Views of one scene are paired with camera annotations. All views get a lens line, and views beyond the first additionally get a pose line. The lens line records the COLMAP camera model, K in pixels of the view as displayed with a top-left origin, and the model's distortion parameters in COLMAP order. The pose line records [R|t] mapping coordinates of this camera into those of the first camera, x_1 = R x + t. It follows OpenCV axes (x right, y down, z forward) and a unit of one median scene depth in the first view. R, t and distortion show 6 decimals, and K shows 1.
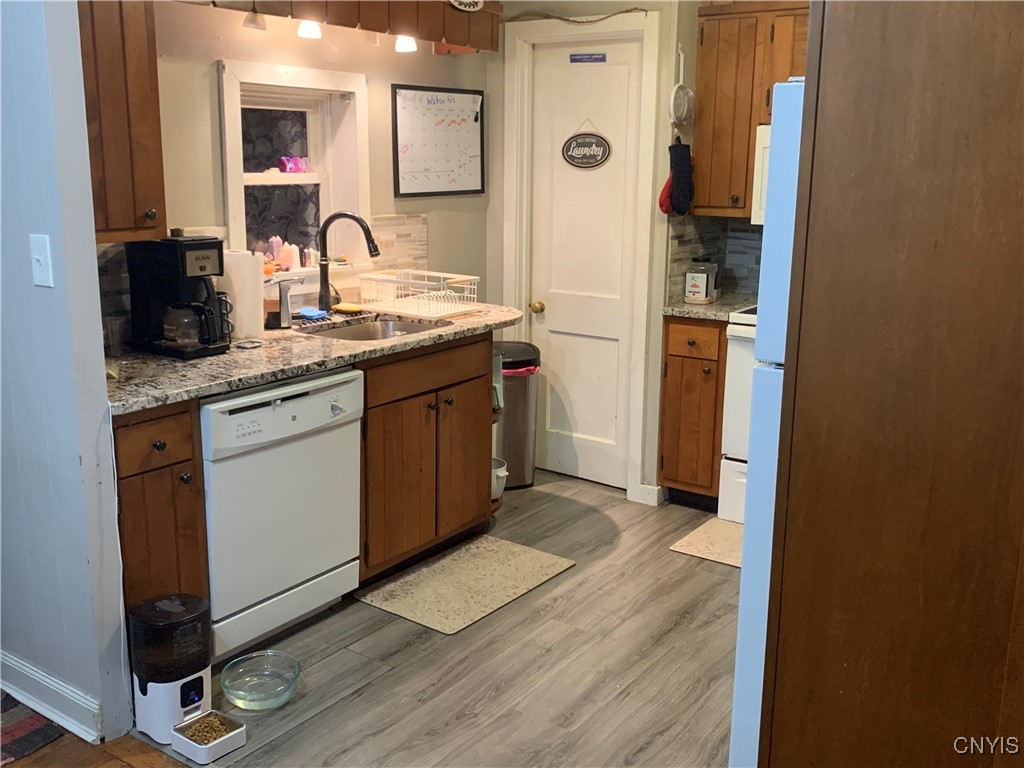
lens RADIAL K [[983.6, 0, 512.3], [0, 983.6, 382.0], [0, 0, 1]] dist [-0.003532, 0.000000]
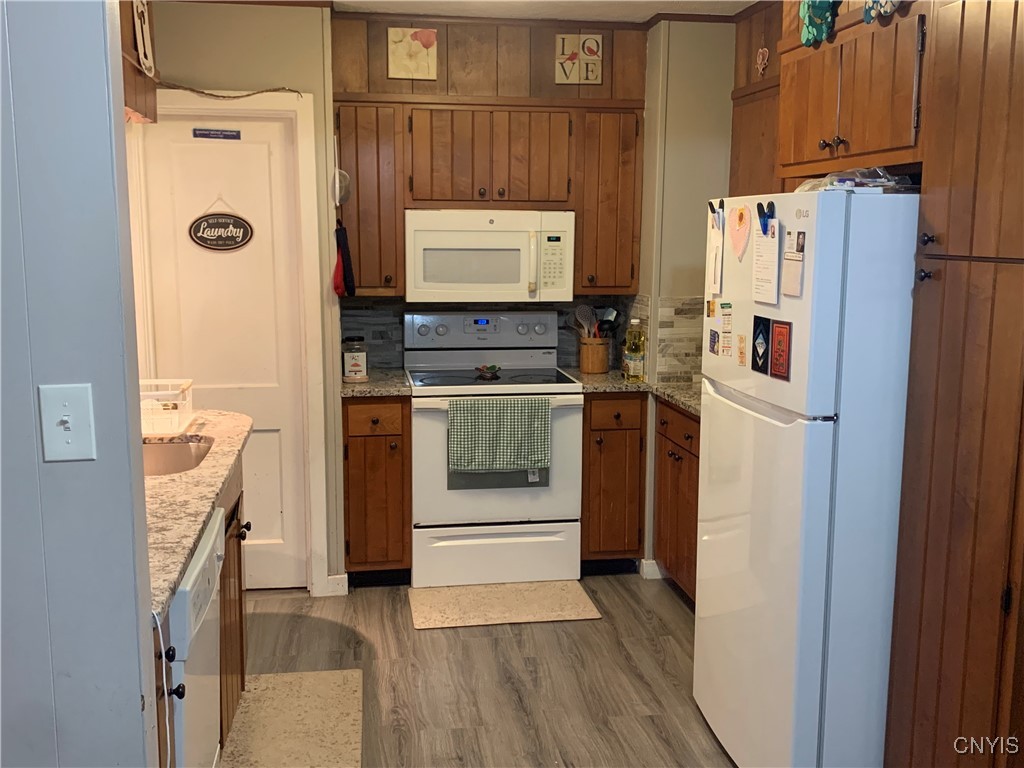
lens RADIAL K [[983.6, 0, 505.1], [0, 983.6, 358.5], [0, 0, 1]] dist [-0.003532, 0.000000]
pose [[0.707841, -0.096359, 0.699768, -0.409985], [0.155266, 0.987648, -0.021058, -0.059870], [-0.689096, 0.123556, 0.714059, 0.181016]]
